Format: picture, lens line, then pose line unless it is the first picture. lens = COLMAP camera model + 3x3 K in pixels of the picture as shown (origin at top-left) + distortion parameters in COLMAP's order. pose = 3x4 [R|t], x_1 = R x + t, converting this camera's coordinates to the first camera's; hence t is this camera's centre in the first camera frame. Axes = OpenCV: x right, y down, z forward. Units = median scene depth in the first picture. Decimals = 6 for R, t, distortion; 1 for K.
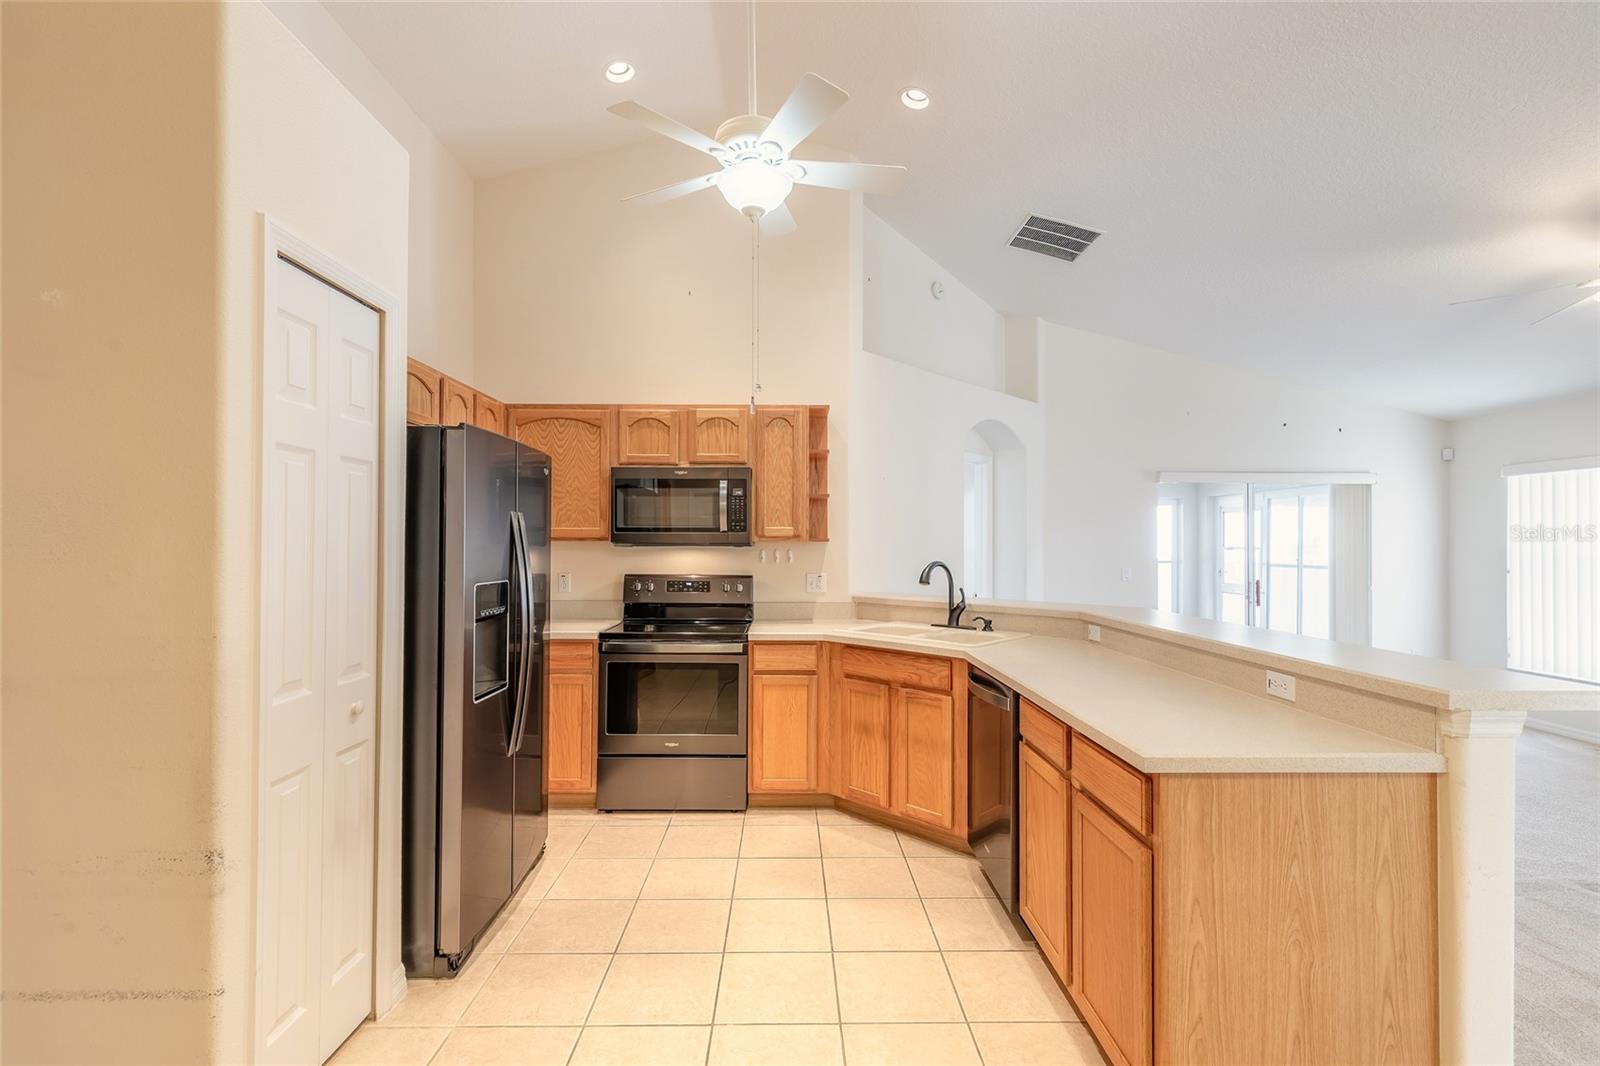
lens RADIAL K [[718.7, 0, 802.5], [0, 718.7, 535.6], [0, 0, 1]] dist [0.002488, 0.000151]
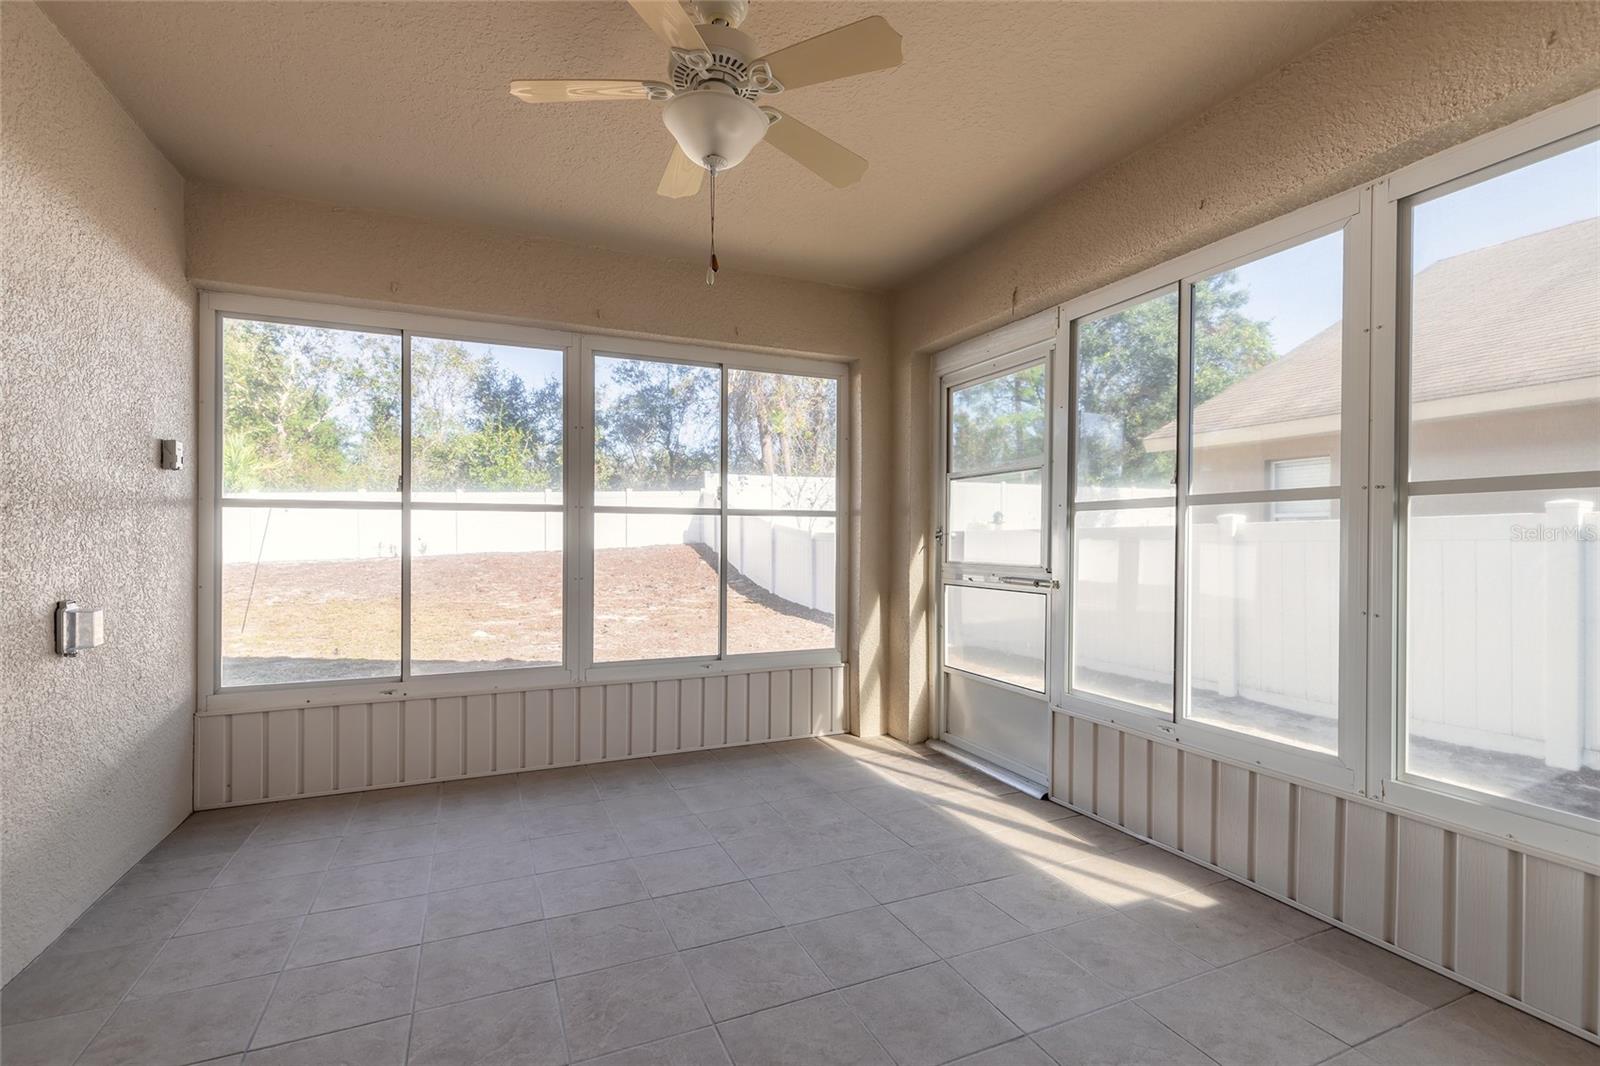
lens RADIAL K [[718.7, 0, 800.5], [0, 718.7, 537.4], [0, 0, 1]] dist [0.002488, 0.000151]
pose [[0.922140, 0.006514, 0.386802, 0.345557], [-0.010539, 0.999910, 0.008286, 0.049897], [-0.386713, -0.011717, 0.922126, 0.646727]]
